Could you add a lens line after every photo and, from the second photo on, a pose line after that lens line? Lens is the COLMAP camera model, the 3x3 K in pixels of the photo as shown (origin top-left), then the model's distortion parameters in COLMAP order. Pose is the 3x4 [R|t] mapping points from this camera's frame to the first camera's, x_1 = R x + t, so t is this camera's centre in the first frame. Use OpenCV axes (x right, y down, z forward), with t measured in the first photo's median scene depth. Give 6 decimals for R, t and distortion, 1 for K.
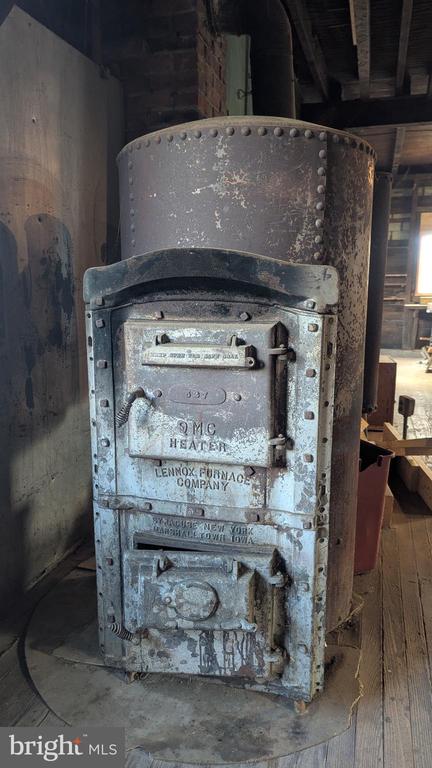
lens RADIAL K [[539.3, 0, 217.1], [0, 539.3, 382.6], [0, 0, 1]] dist [0.032887, 0.002565]
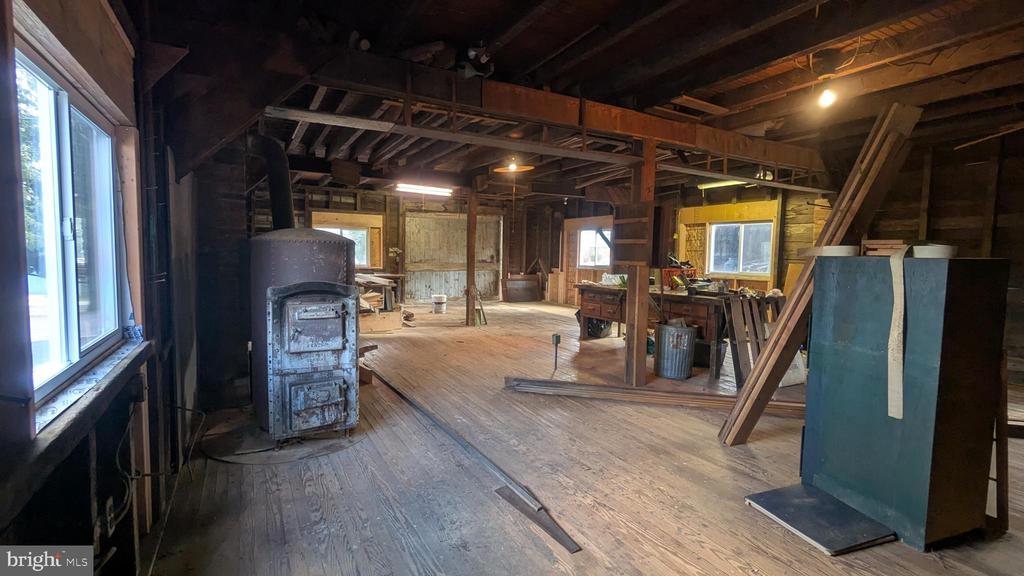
lens RADIAL K [[487.3, 0, 512.2], [0, 487.3, 287.3], [0, 0, 1]] dist [0.000428, 0.000017]
pose [[0.702544, -0.035349, 0.710762, -1.164989], [0.103798, 0.993174, -0.053204, 0.053203], [-0.704030, 0.111154, 0.701418, -1.661620]]
